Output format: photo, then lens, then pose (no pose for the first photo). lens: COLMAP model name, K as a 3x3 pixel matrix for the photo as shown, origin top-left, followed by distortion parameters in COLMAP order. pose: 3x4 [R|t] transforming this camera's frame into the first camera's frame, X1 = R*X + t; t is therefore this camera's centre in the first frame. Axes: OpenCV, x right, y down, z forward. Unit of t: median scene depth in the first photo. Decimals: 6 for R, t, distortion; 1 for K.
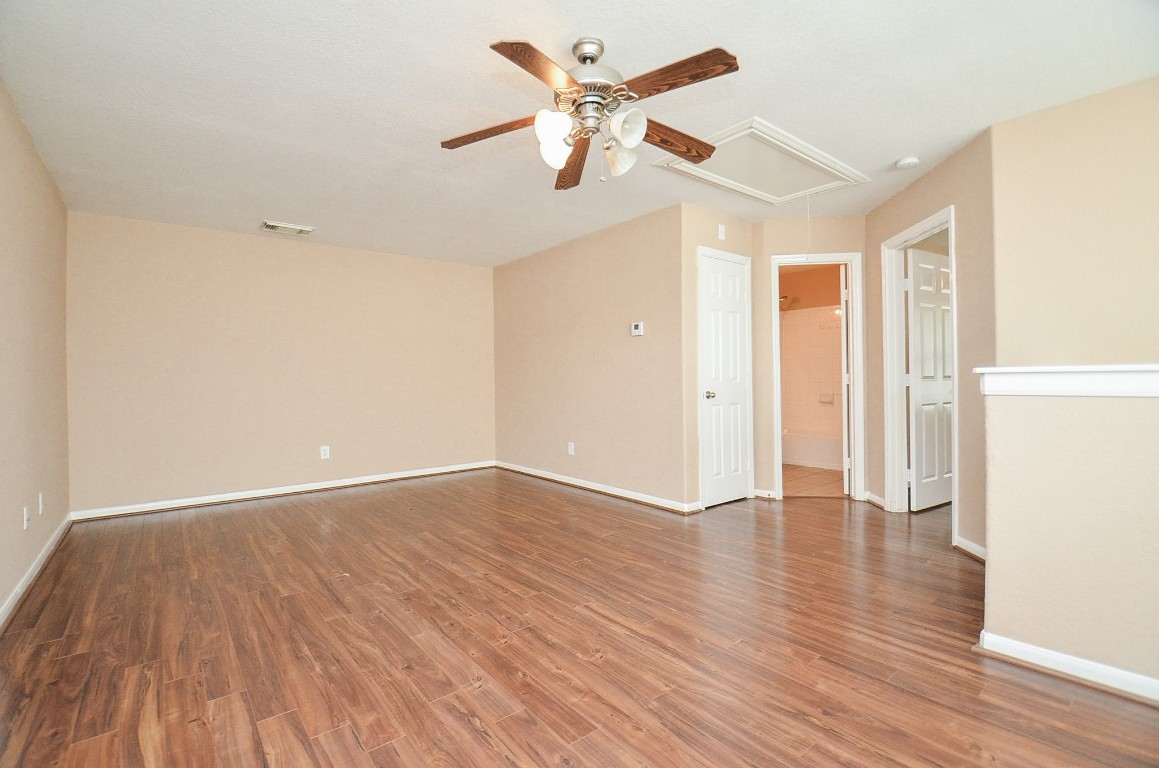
lens RADIAL K [[514.8, 0, 575.0], [0, 514.8, 370.9], [0, 0, 1]] dist [0.027488, -0.026163]
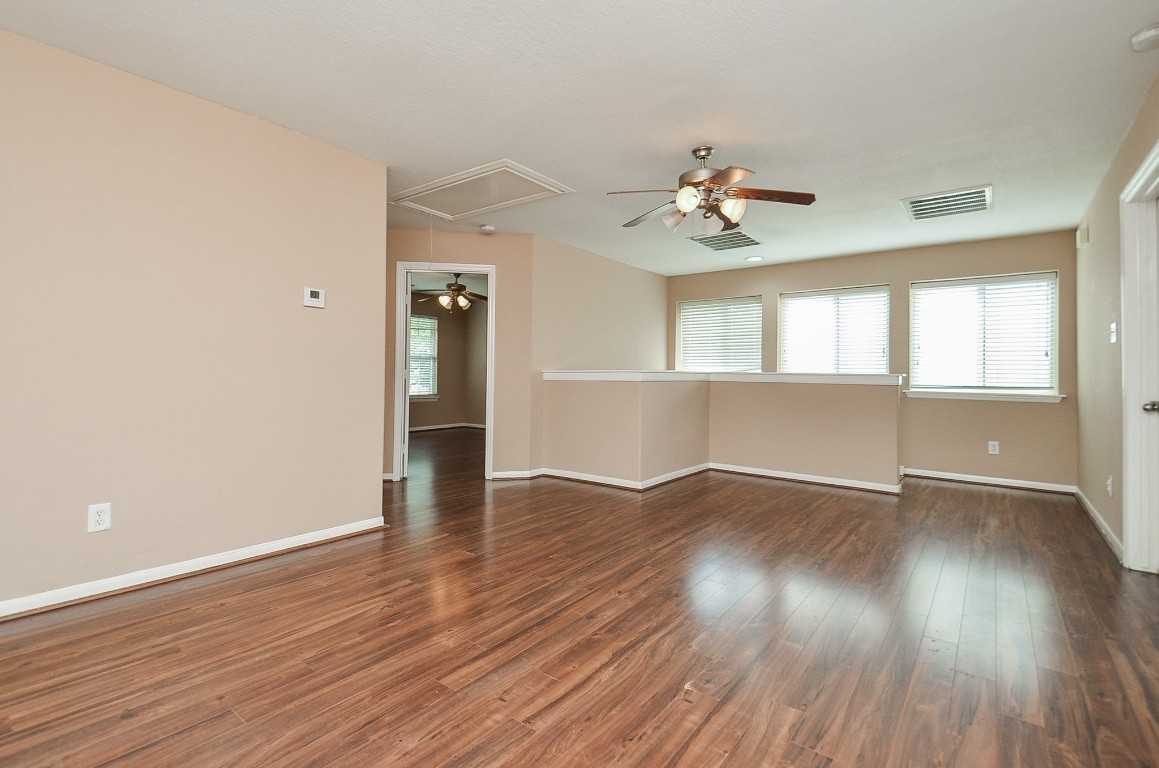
lens RADIAL K [[537.2, 0, 557.2], [0, 537.2, 369.3], [0, 0, 1]] dist [0.031669, -0.020798]
pose [[-0.216104, 0.021853, 0.976126, -1.055125], [-0.020405, 0.999430, -0.026892, 0.045137], [-0.976157, -0.025730, -0.215534, 1.321561]]
